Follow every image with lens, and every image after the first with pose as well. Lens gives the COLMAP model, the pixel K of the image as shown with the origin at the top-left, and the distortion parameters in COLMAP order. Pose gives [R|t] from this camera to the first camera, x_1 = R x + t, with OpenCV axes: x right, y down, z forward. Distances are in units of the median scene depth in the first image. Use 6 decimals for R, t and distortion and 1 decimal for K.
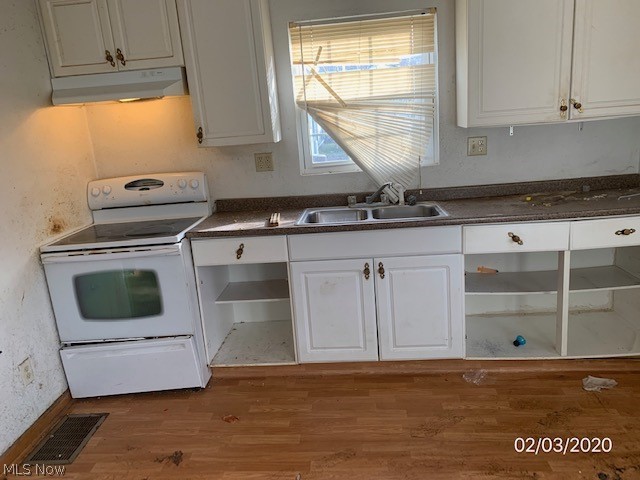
lens RADIAL K [[496.9, 0, 313.3], [0, 496.9, 232.1], [0, 0, 1]] dist [0.055788, -0.045115]
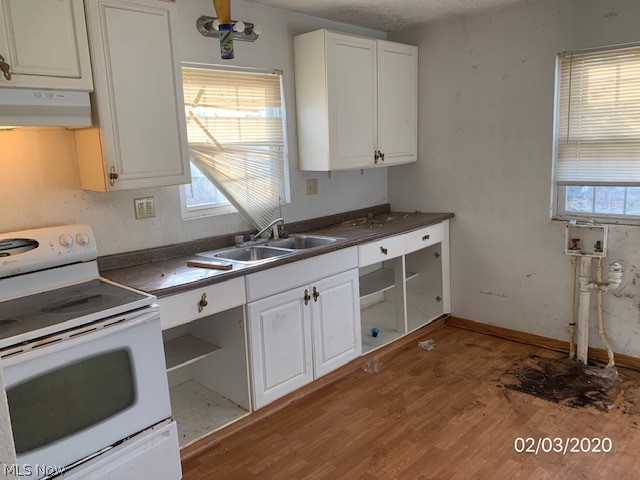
lens RADIAL K [[496.9, 0, 313.3], [0, 496.9, 232.1], [0, 0, 1]] dist [0.055788, -0.045115]
pose [[0.647817, -0.084566, 0.757087, -0.654517], [0.175597, 0.983633, -0.040383, -0.013804], [-0.741281, 0.159103, 0.652064, 0.244251]]
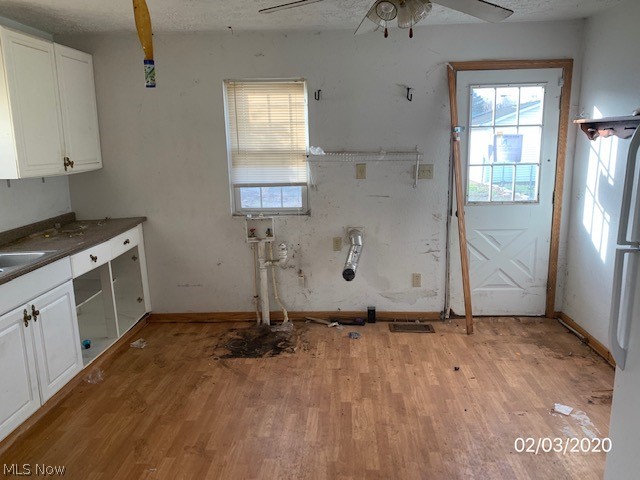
lens RADIAL K [[496.9, 0, 313.3], [0, 496.9, 232.1], [0, 0, 1]] dist [0.055788, -0.045115]
pose [[-0.013228, -0.110000, 0.993844, -0.832620], [0.261028, 0.959086, 0.109627, -0.043464], [-0.965241, 0.260871, 0.016026, 0.365367]]
